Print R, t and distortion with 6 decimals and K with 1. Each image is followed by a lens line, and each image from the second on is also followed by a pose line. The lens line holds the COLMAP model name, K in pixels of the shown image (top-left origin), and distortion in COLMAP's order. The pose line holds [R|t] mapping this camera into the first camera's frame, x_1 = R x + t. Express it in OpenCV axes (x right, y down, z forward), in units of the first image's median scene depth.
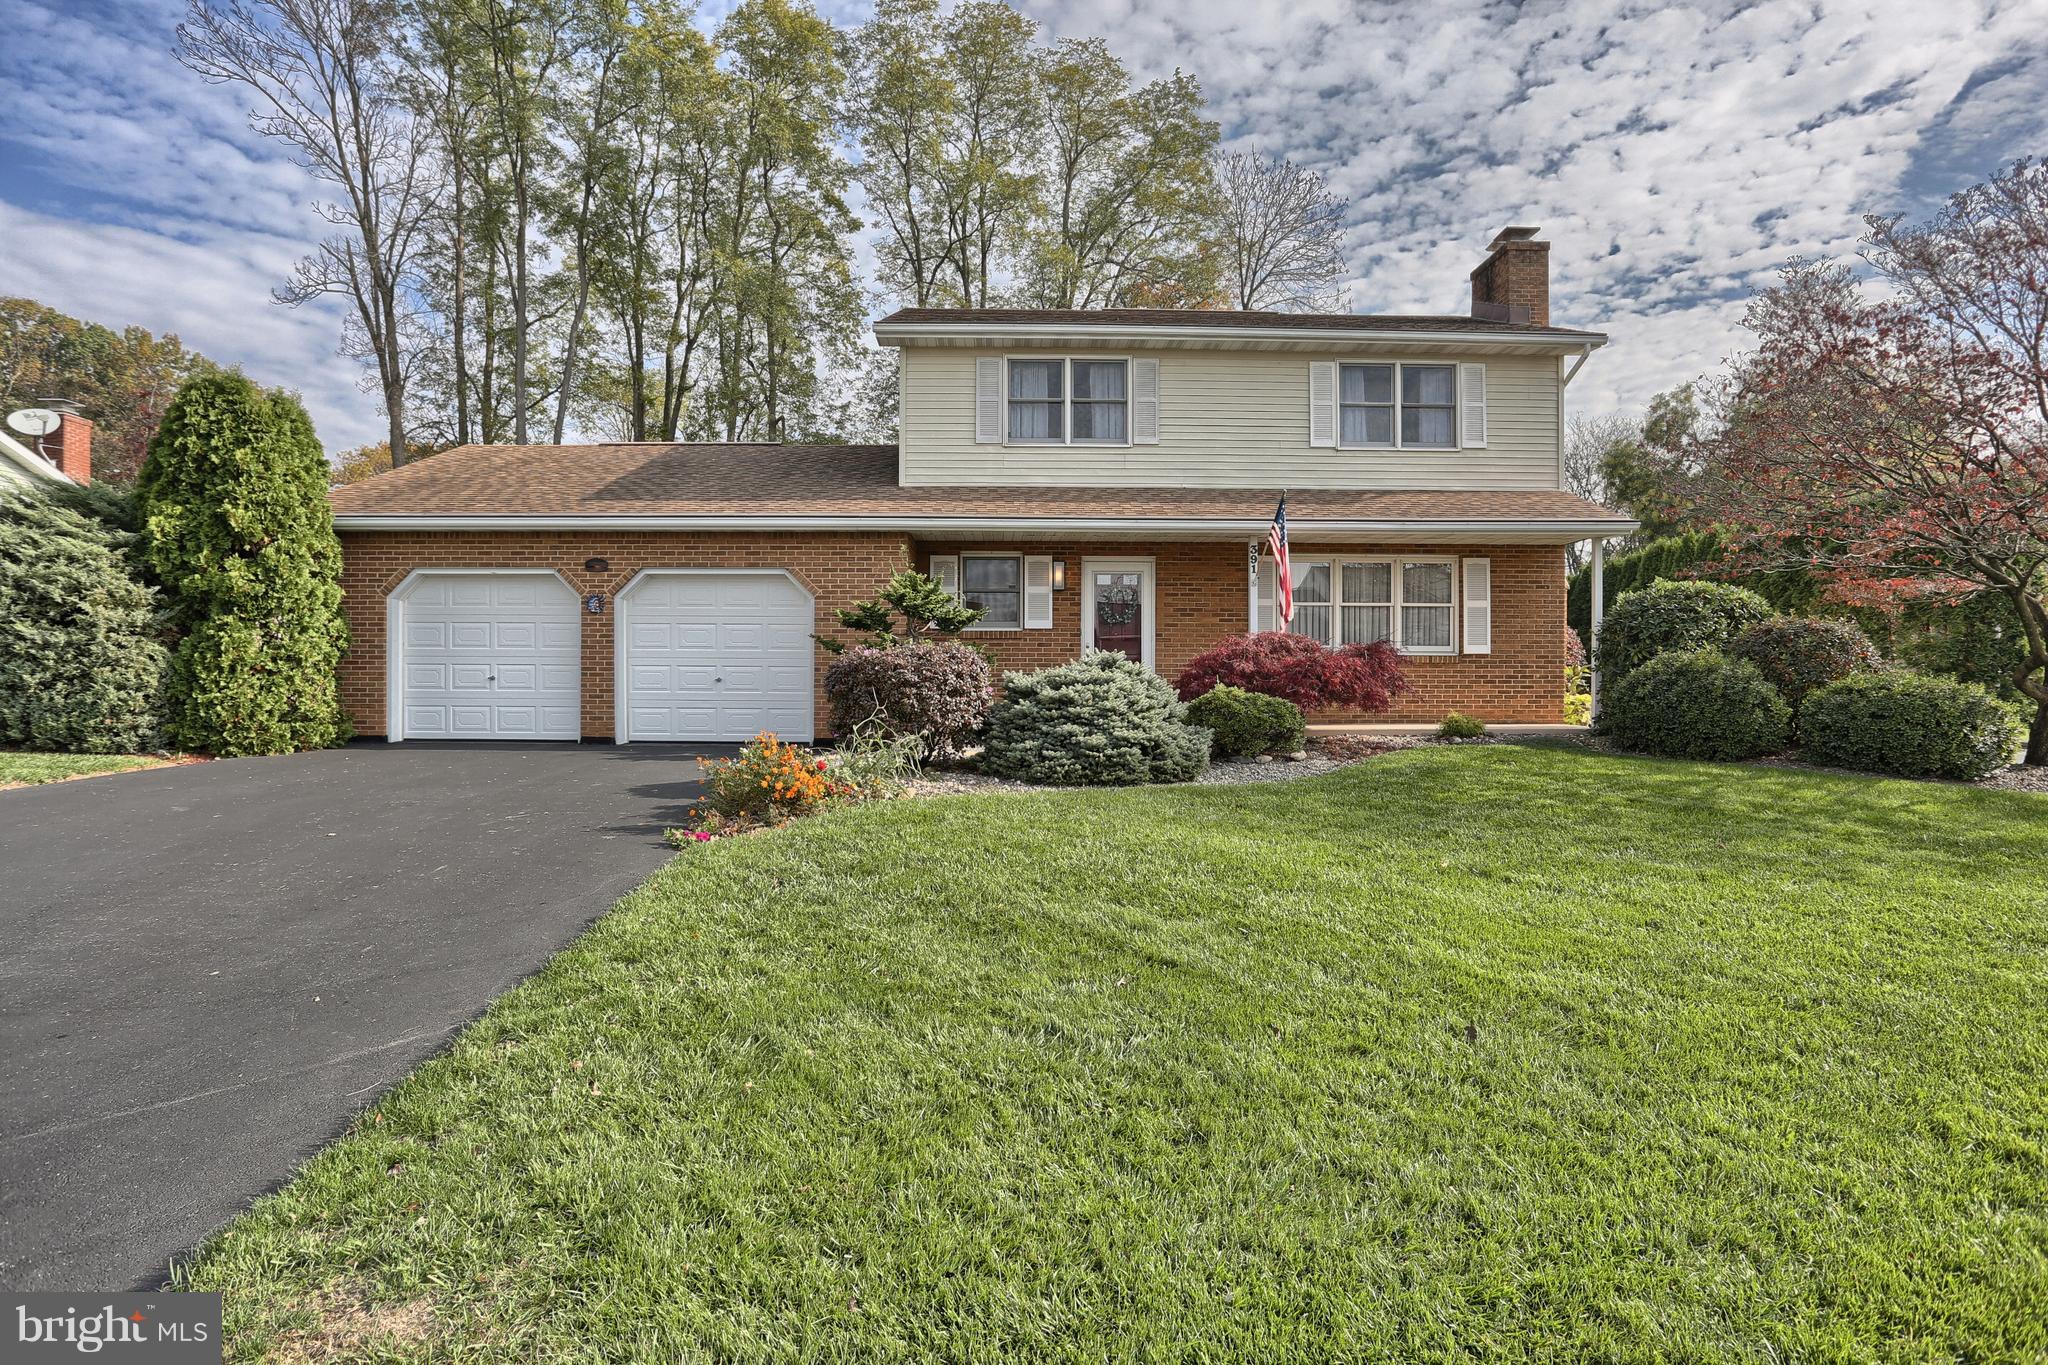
lens RADIAL K [[1072.9, 0, 1036.6], [0, 1072.9, 685.9], [0, 0, 1]] dist [-0.053275, 0.022578]
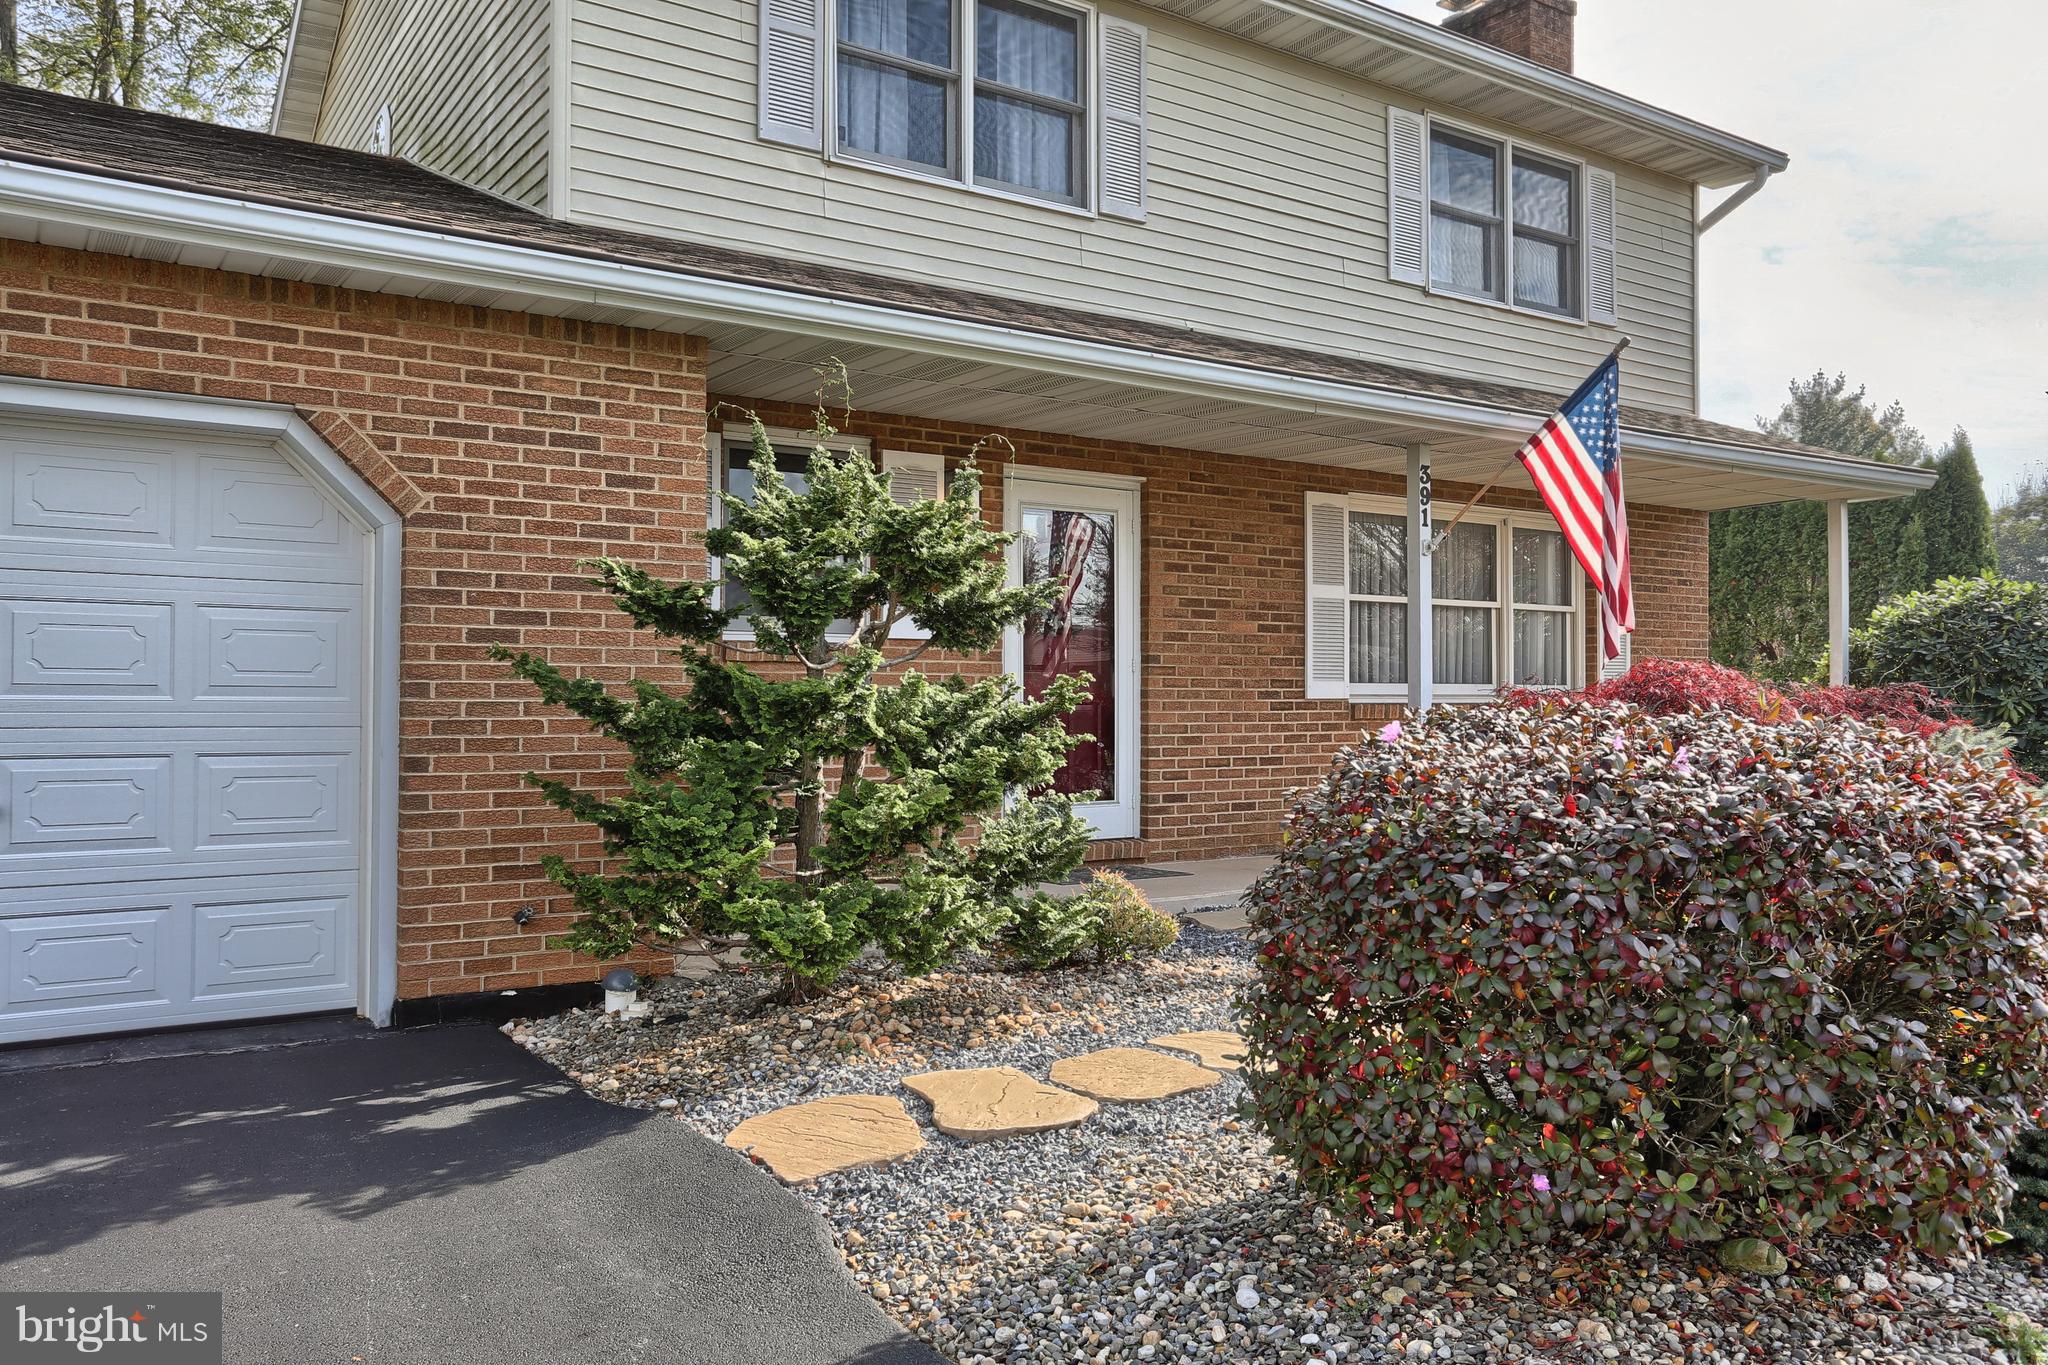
lens RADIAL K [[1526.8, 0, 1028.1], [0, 1526.8, 678.5], [0, 0, 1]] dist [-0.001611, 0.003739]
pose [[0.845245, 0.006746, 0.534337, -0.286983], [0.007068, 0.999692, -0.023800, -0.027861], [-0.534333, 0.023894, 0.844937, 0.558303]]
